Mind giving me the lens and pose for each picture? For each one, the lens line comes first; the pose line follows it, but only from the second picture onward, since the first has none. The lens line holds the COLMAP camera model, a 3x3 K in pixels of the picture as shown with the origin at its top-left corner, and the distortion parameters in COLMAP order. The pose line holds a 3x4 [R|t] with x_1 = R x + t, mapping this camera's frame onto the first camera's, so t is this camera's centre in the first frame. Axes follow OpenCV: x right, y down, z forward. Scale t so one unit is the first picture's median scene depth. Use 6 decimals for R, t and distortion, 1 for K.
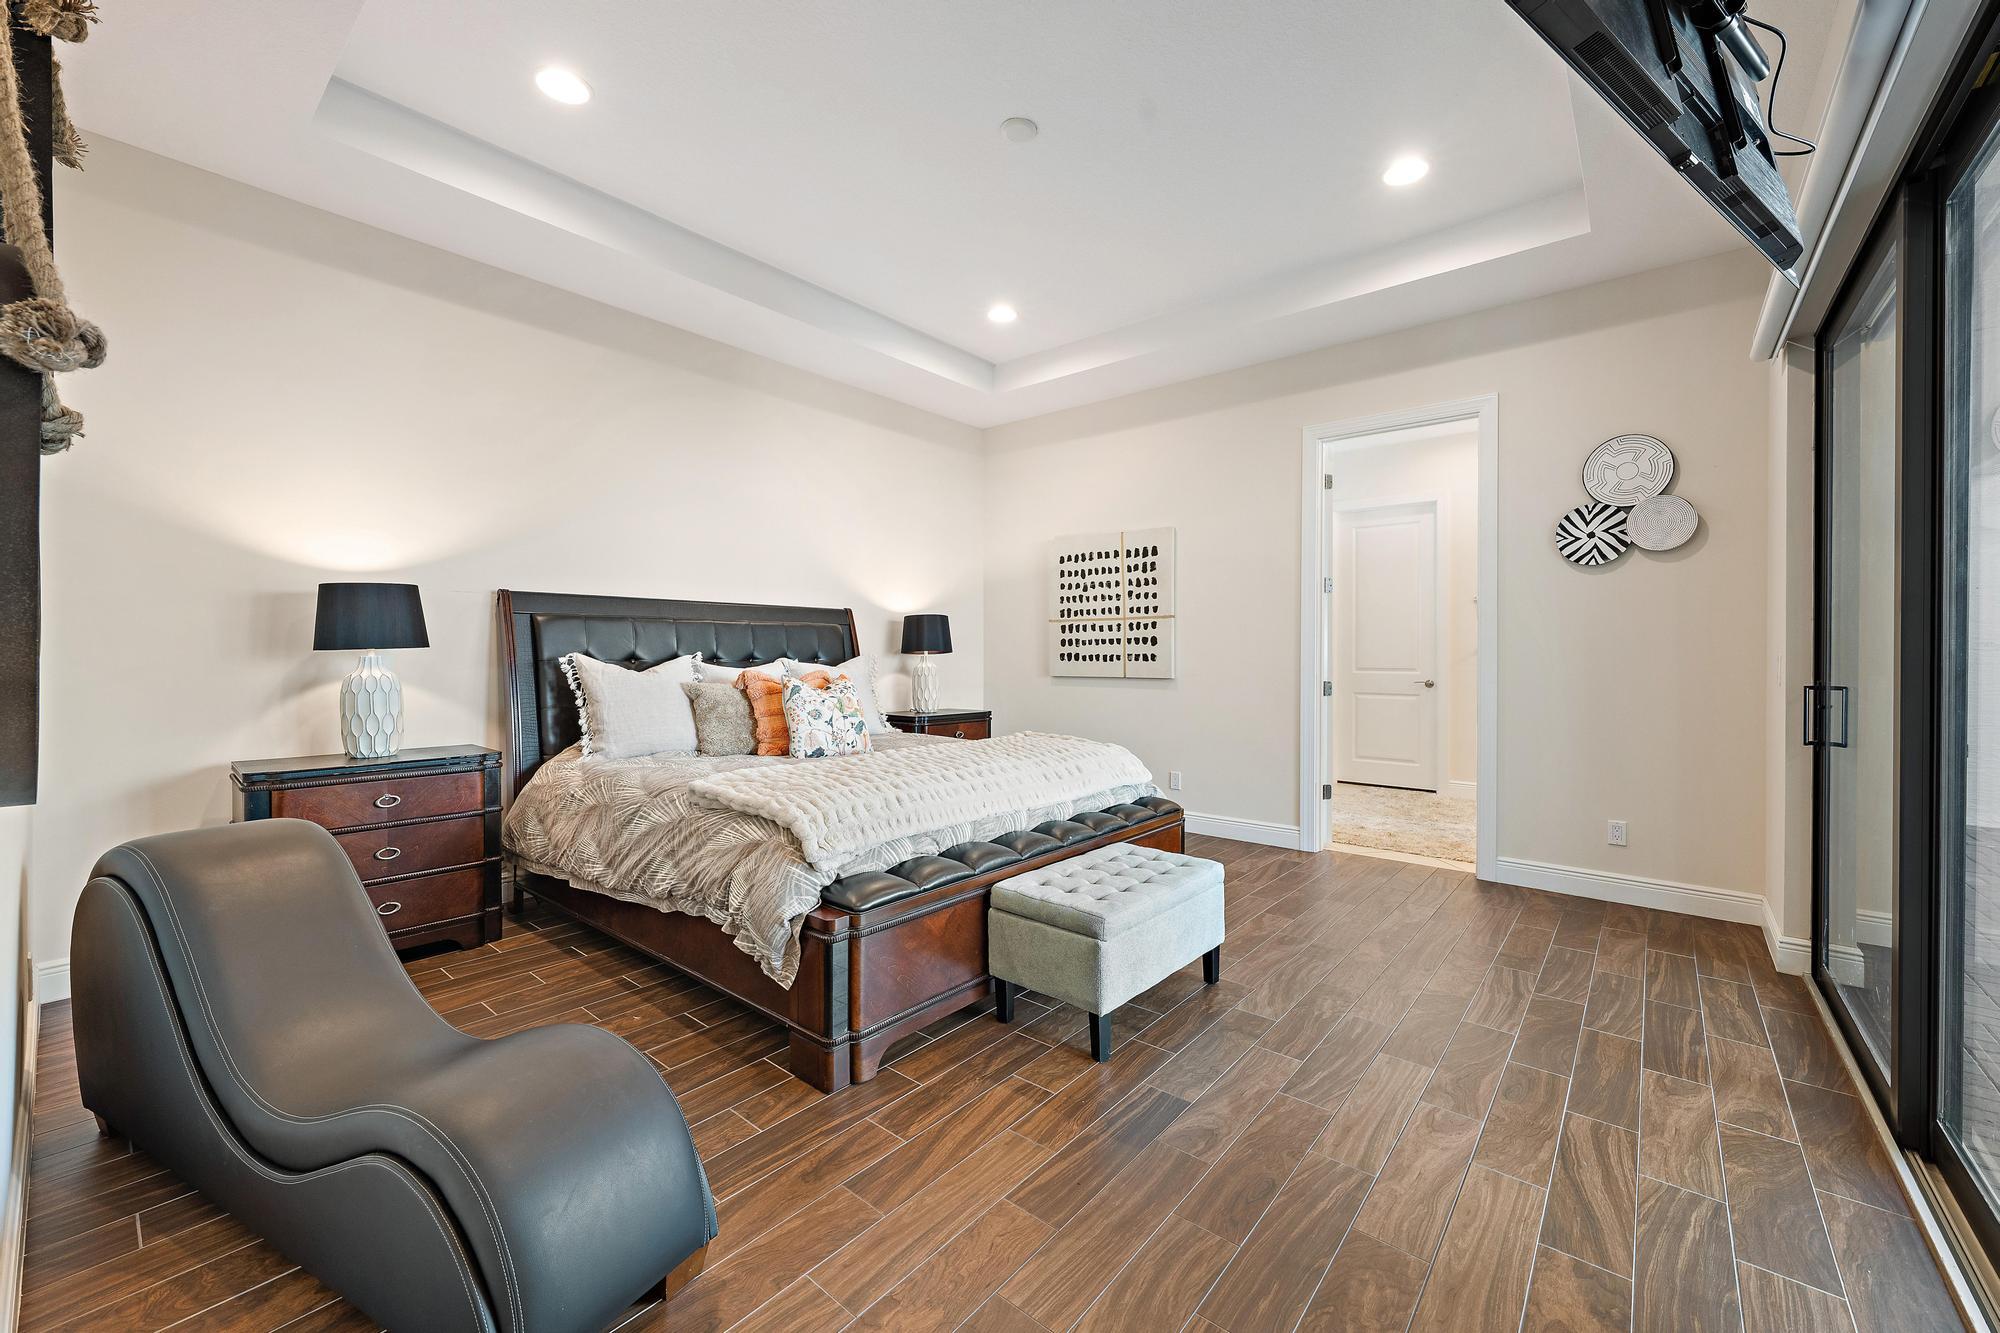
lens RADIAL K [[786.0, 0, 999.5], [0, 786.0, 662.8], [0, 0, 1]] dist [-0.000838, -0.000083]
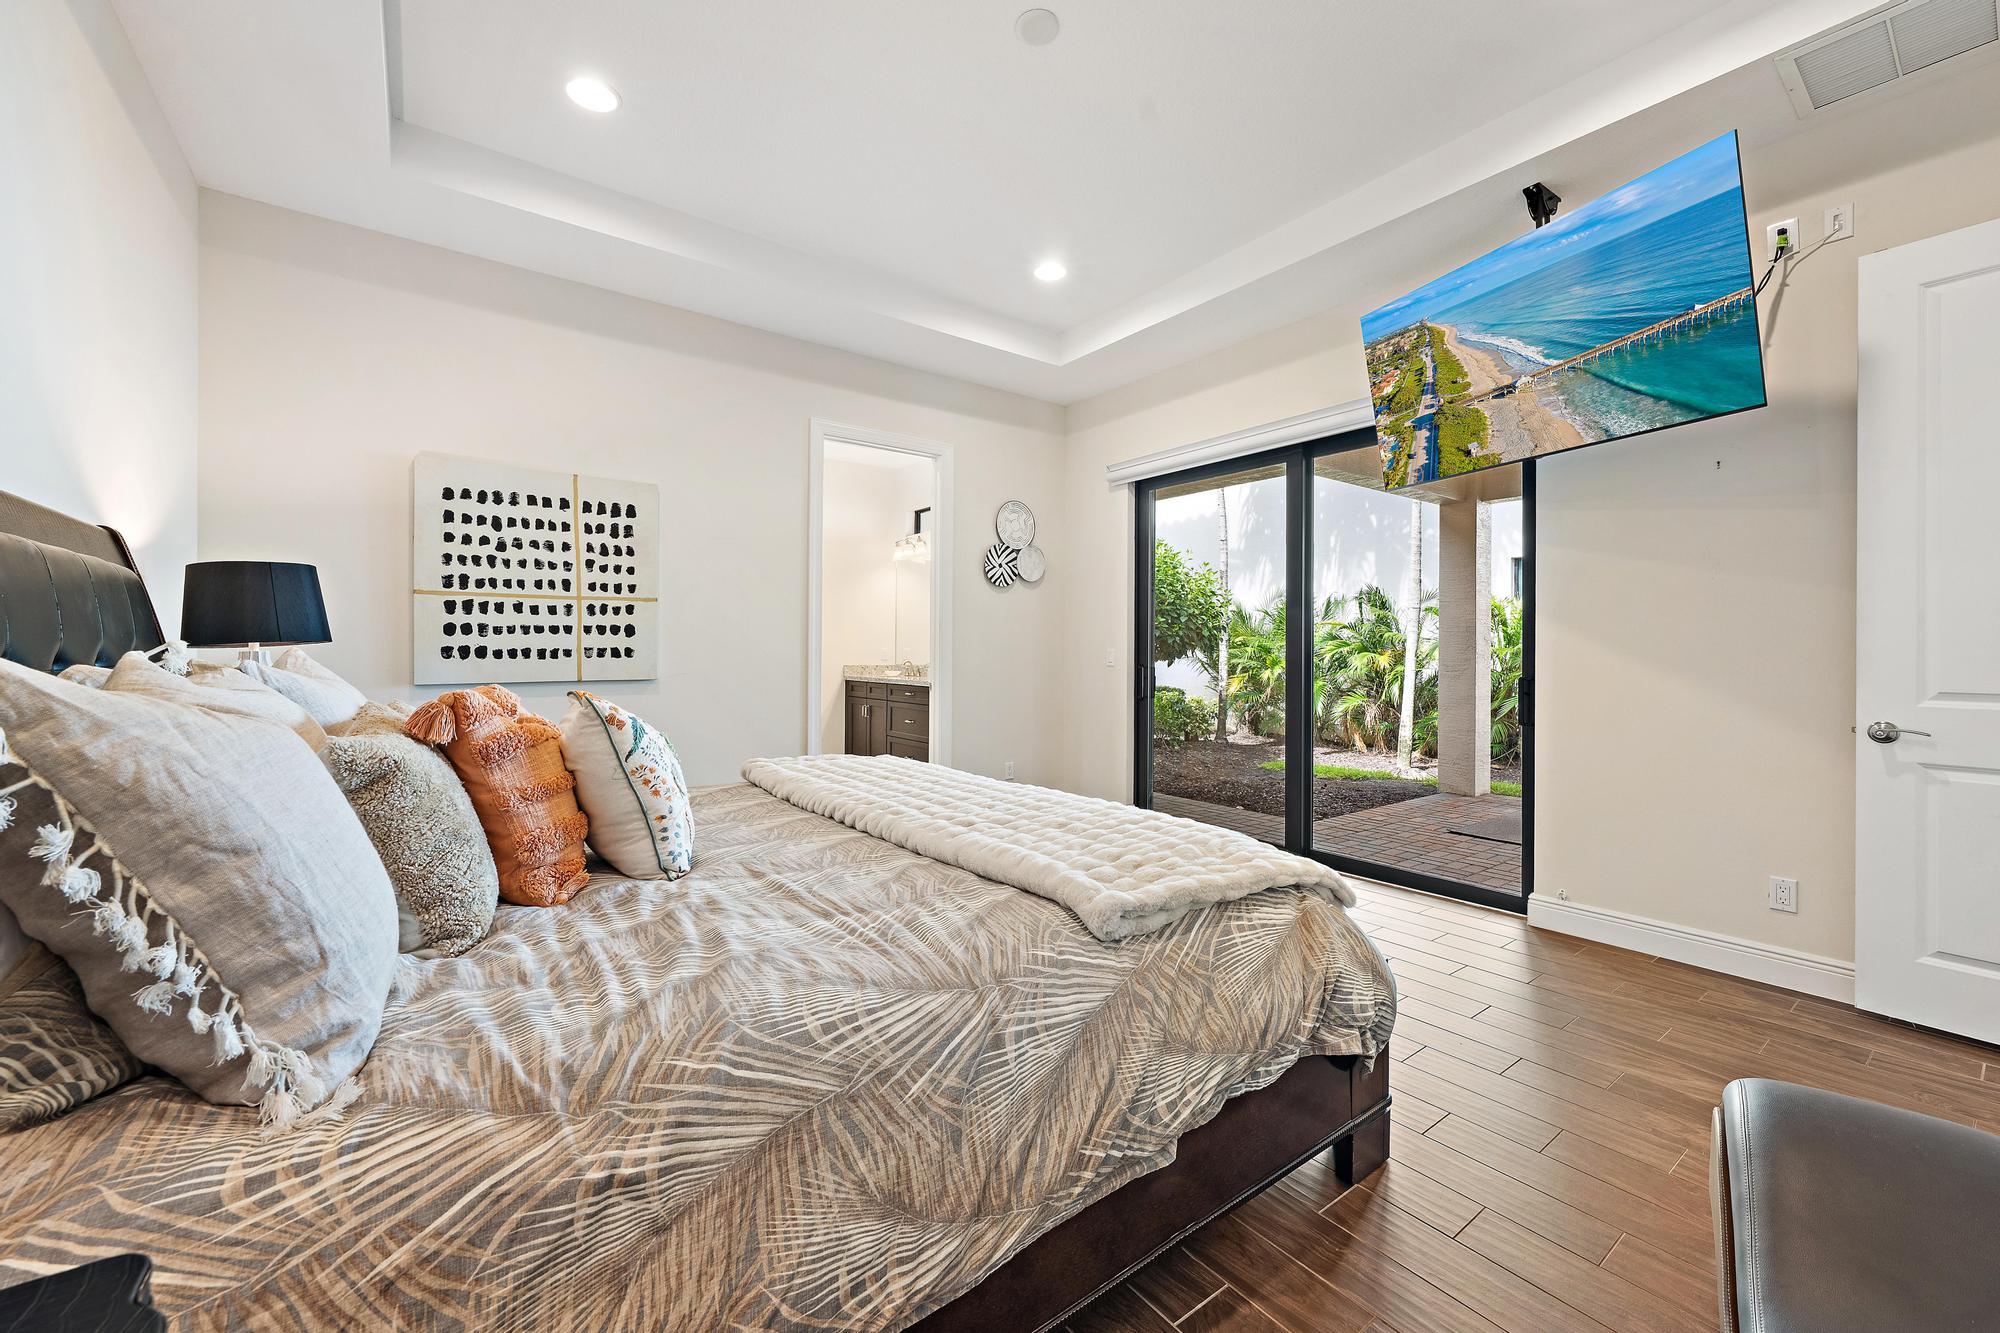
lens RADIAL K [[786.0, 0, 1002.0], [0, 786.0, 653.8], [0, 0, 1]] dist [-0.000838, -0.000083]
pose [[0.220664, -0.004235, 0.975341, -0.442359], [0.011179, 0.999936, 0.001813, -0.002776], [-0.975286, 0.010503, 0.220697, 0.468324]]
